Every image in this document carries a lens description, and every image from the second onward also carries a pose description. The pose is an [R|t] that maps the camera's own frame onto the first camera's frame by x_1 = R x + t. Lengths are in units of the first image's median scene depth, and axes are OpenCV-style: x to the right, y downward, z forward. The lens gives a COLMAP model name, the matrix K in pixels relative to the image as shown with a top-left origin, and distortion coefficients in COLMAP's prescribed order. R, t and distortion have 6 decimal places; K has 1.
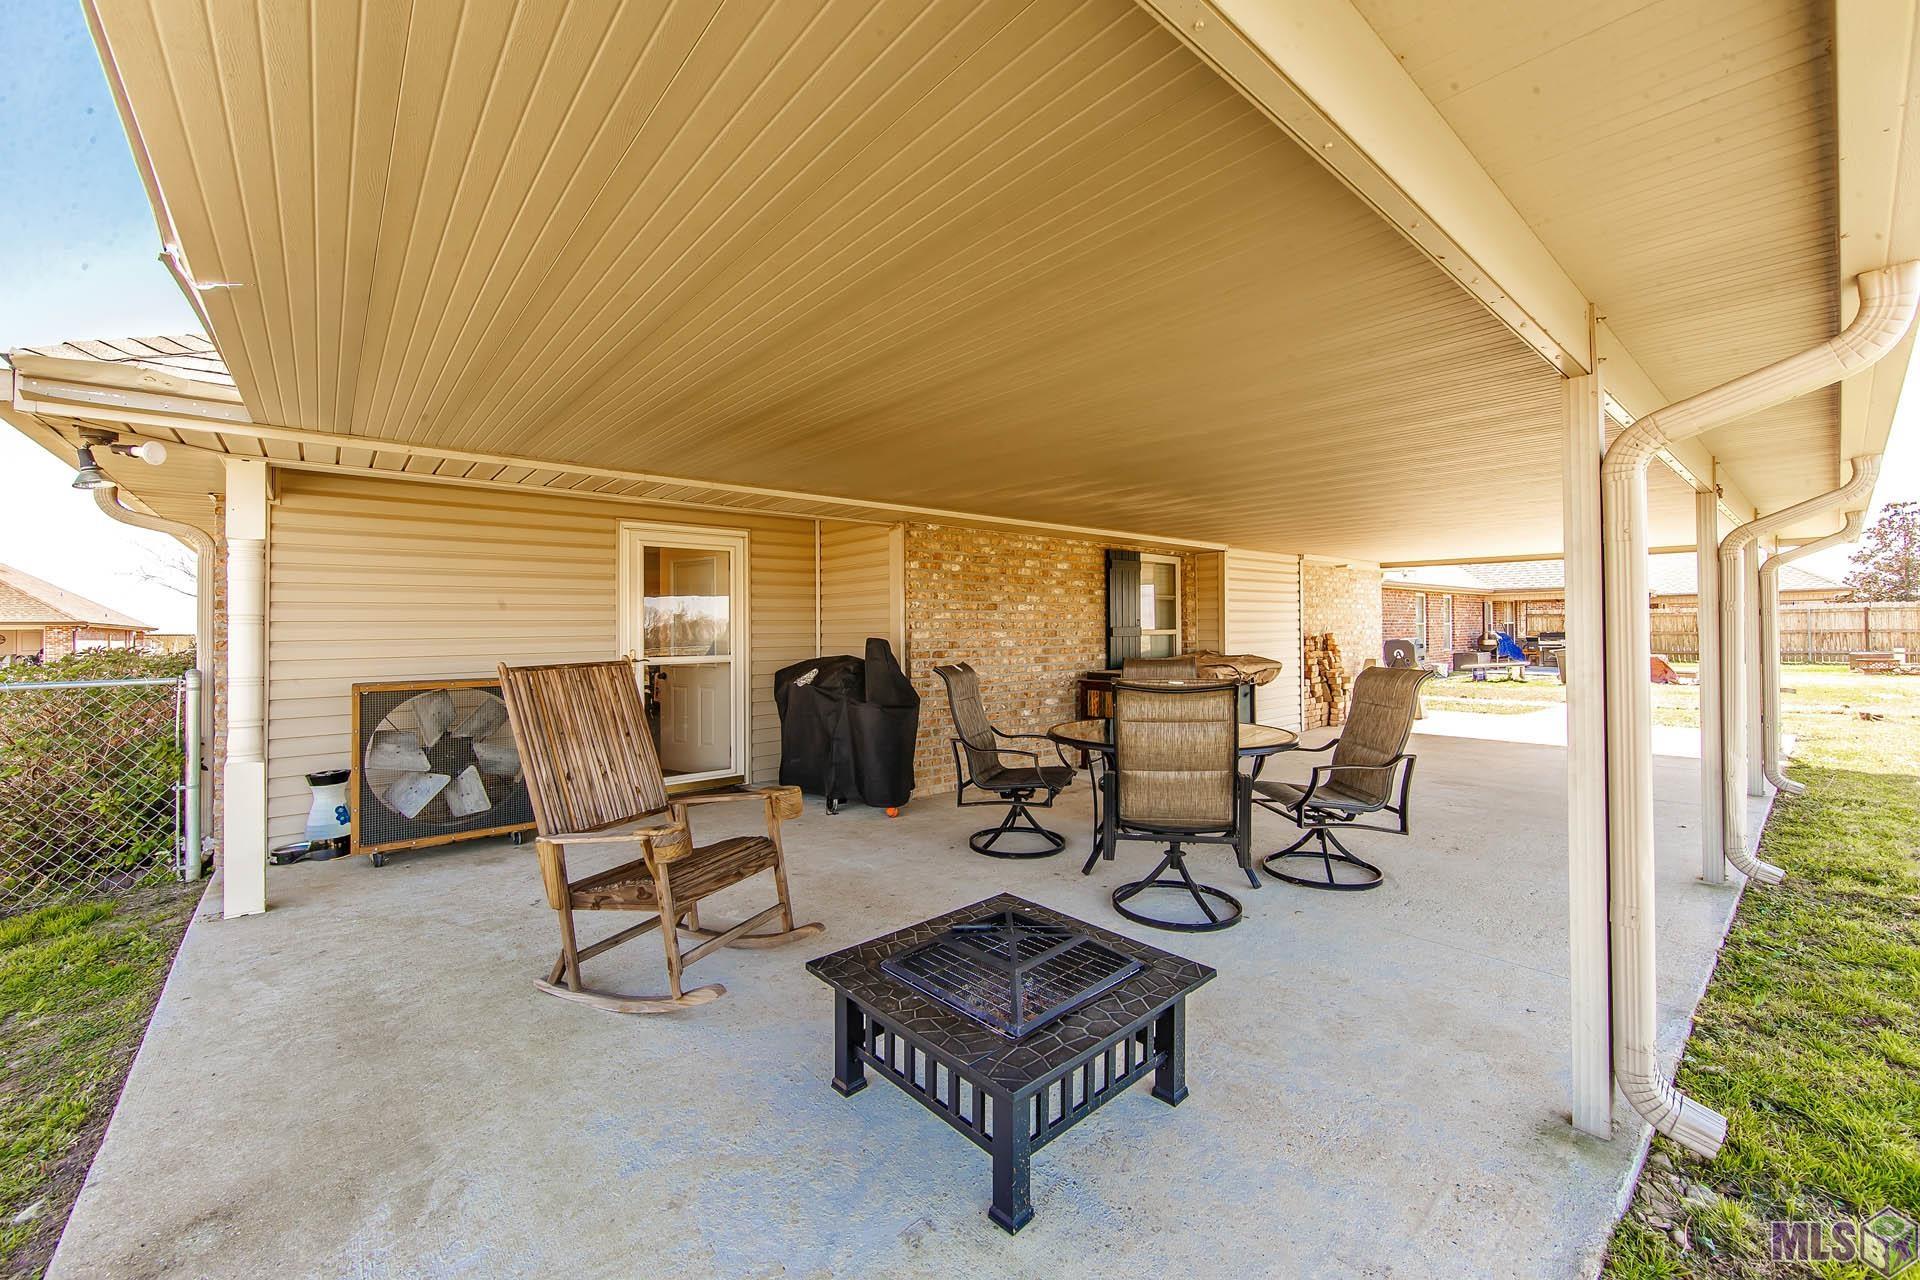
lens RADIAL K [[754.5, 0, 960.0], [0, 754.5, 640.0], [0, 0, 1]] dist [0.000334, 0.000012]
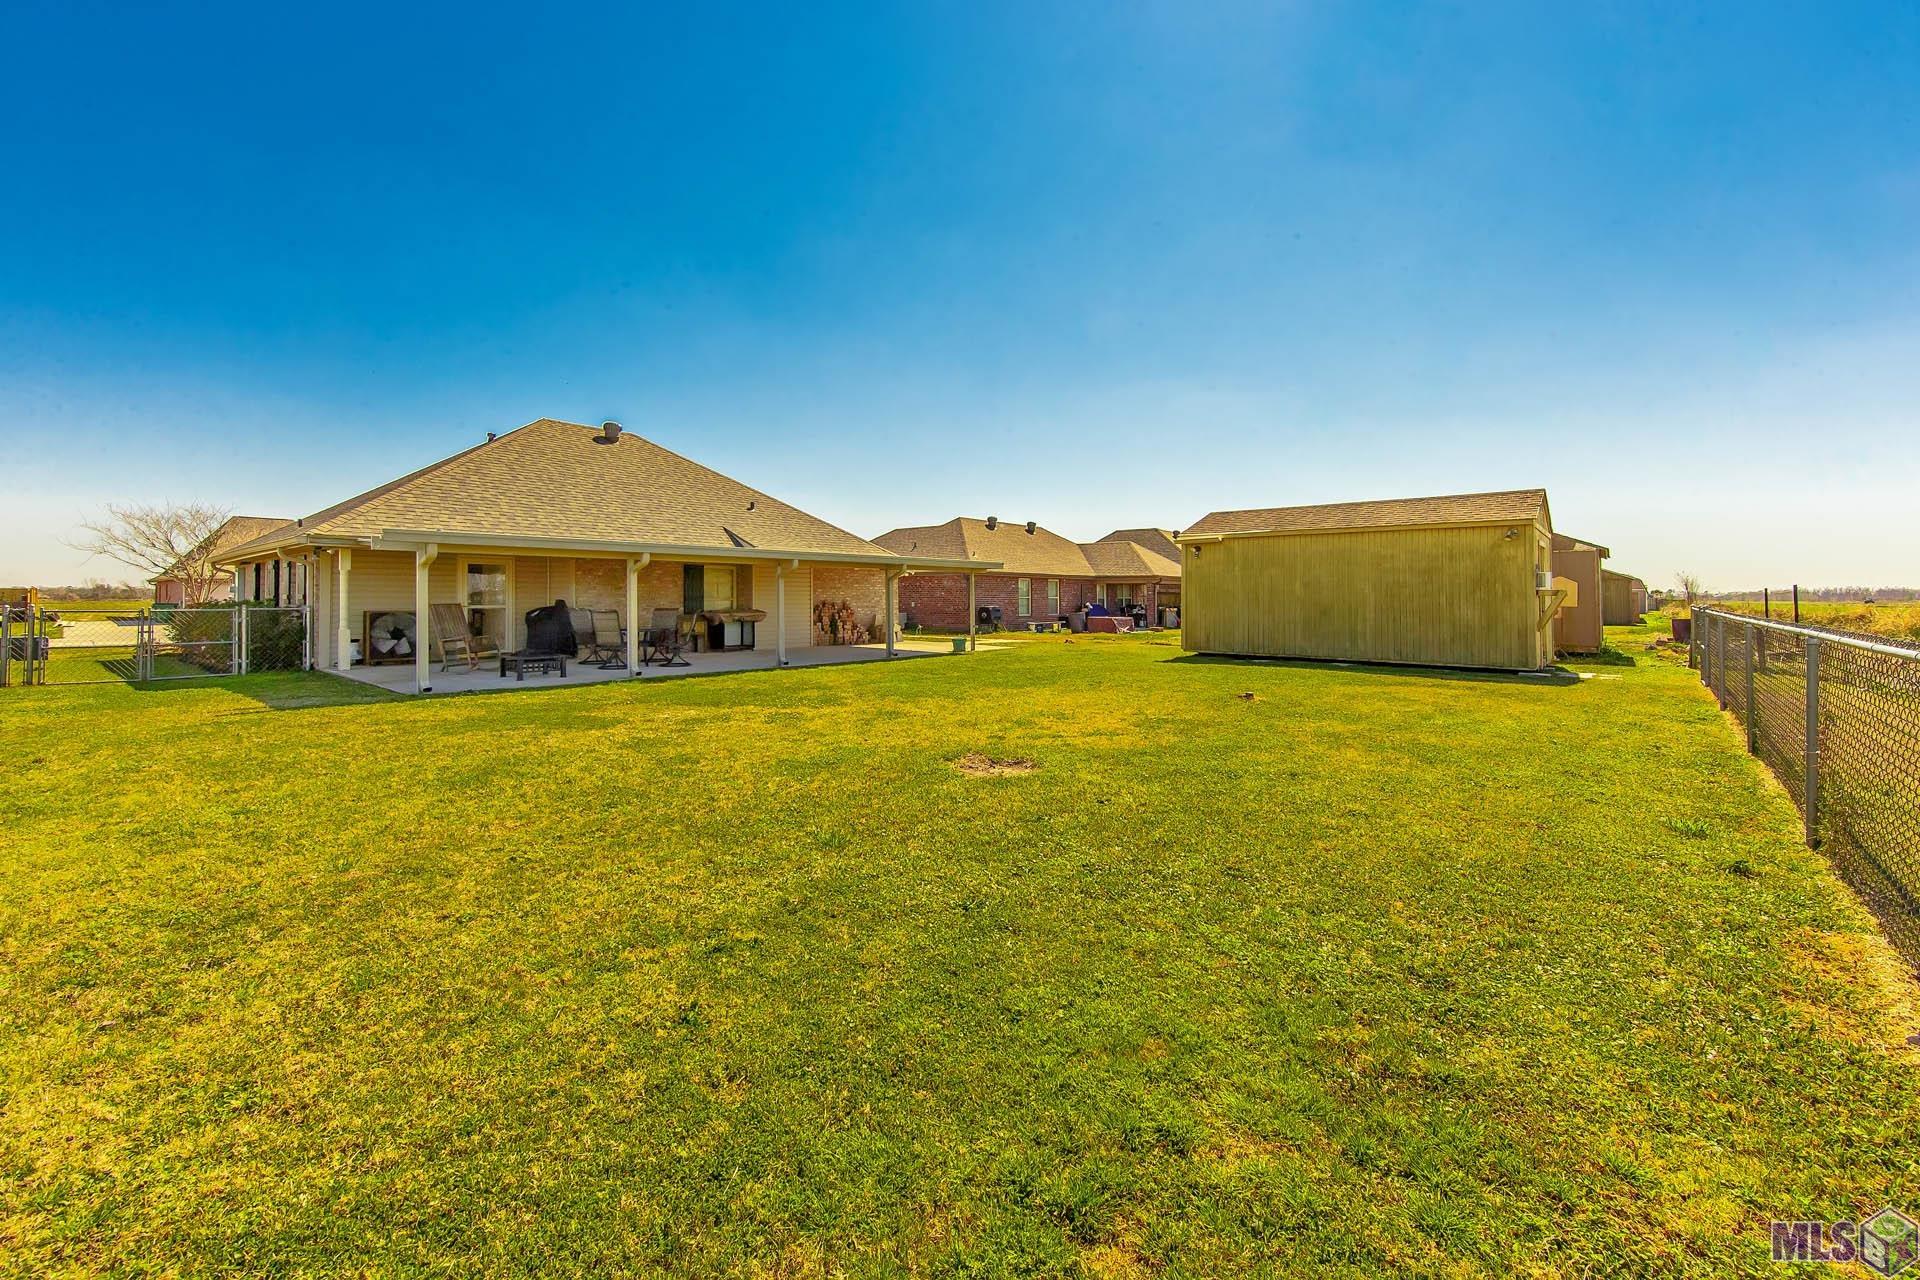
lens RADIAL K [[754.5, 0, 960.0], [0, 754.5, 640.0], [0, 0, 1]] dist [0.000334, 0.000012]
pose [[0.987688, 0.017856, 0.155413, 0.968409], [-0.026135, 0.998336, 0.051397, -0.036624], [-0.154237, -0.054826, 0.986512, -2.070828]]
